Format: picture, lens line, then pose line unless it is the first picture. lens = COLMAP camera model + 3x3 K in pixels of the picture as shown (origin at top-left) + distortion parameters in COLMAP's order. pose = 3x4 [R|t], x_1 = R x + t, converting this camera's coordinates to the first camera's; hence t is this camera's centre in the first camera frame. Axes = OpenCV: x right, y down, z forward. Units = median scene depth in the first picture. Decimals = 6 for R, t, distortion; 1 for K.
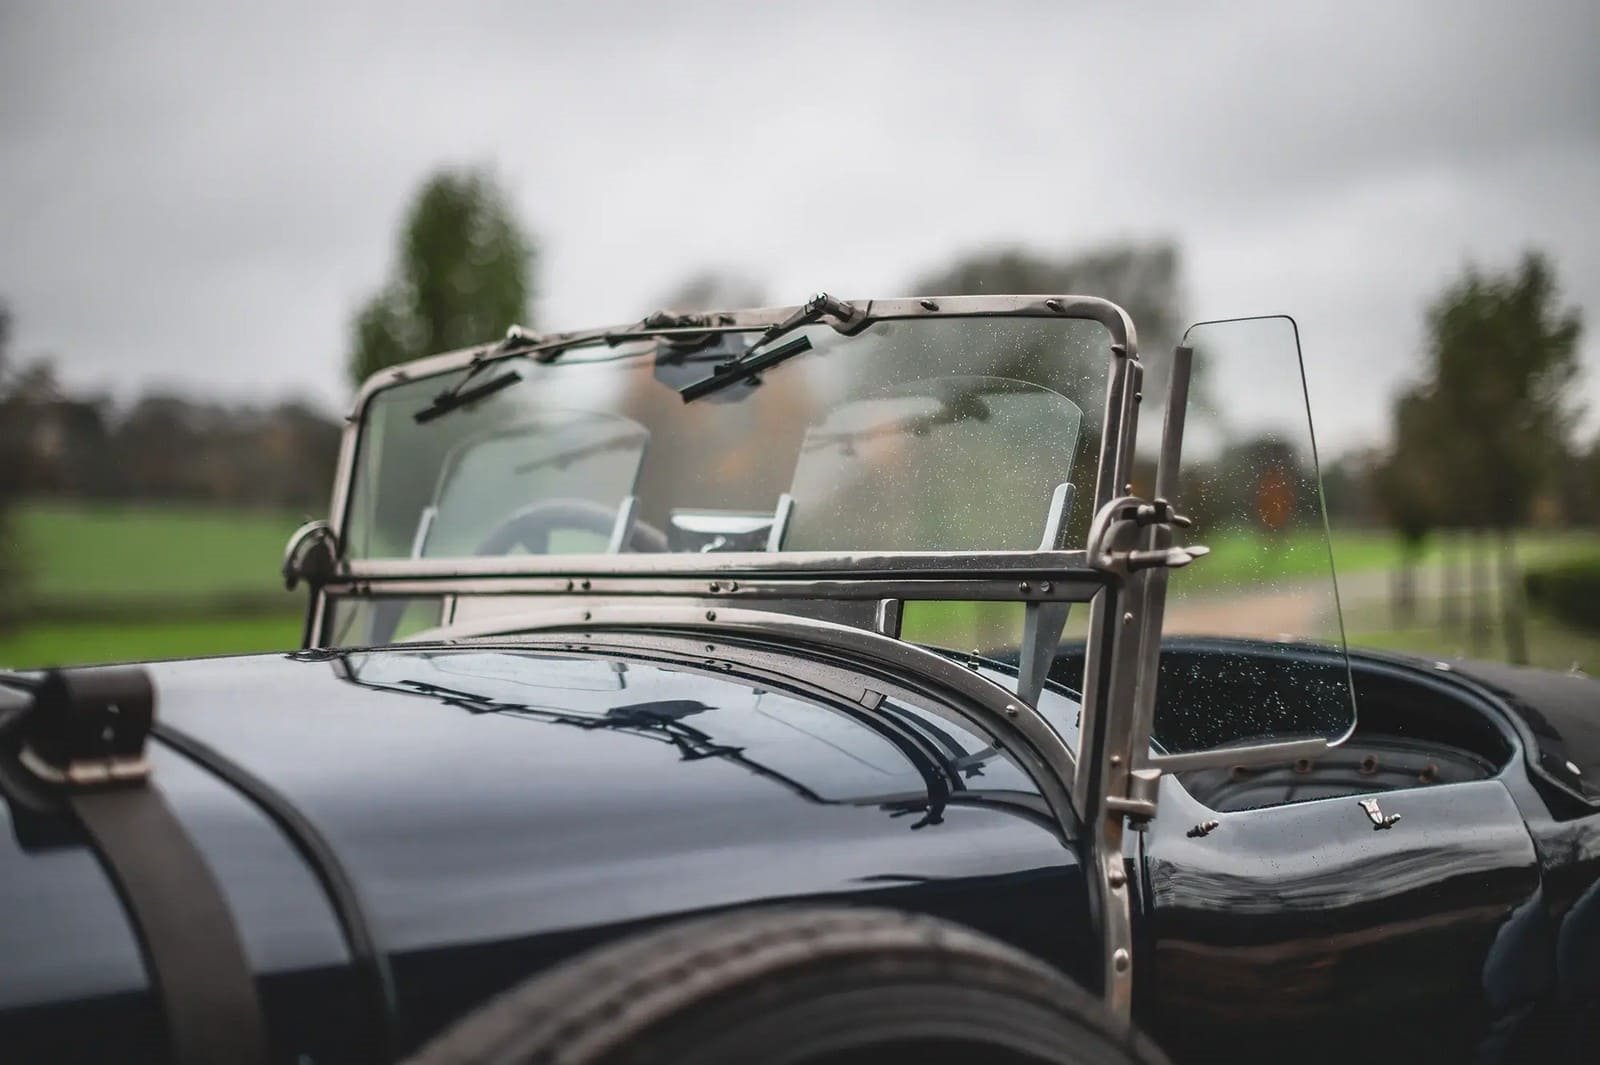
lens RADIAL K [[2096.8, 0, 752.2], [0, 2096.8, 535.1], [0, 0, 1]] dist [0.001875, 0.010414]
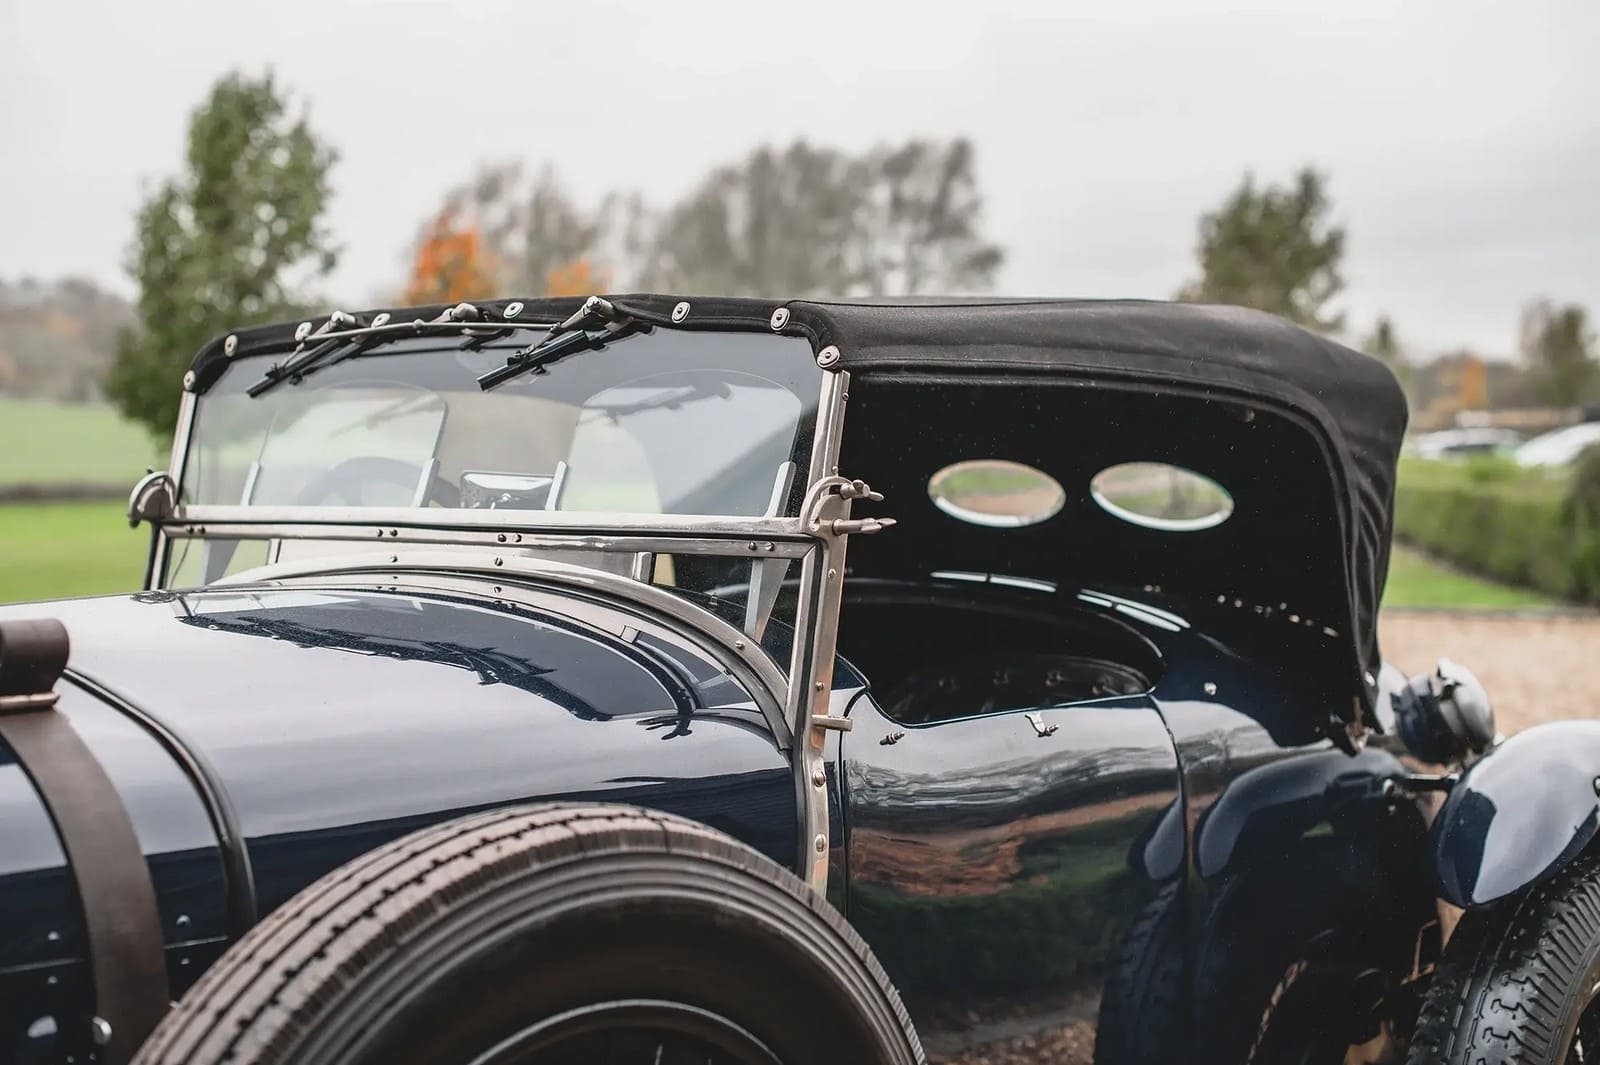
lens RADIAL K [[2096.8, 0, 752.2], [0, 2096.8, 535.1], [0, 0, 1]] dist [0.001875, 0.010414]
pose [[0.995150, 0.010454, 0.097813, 0.007972], [-0.015682, 0.998480, 0.052839, -0.046428], [-0.097112, -0.054117, 0.993801, -0.232138]]
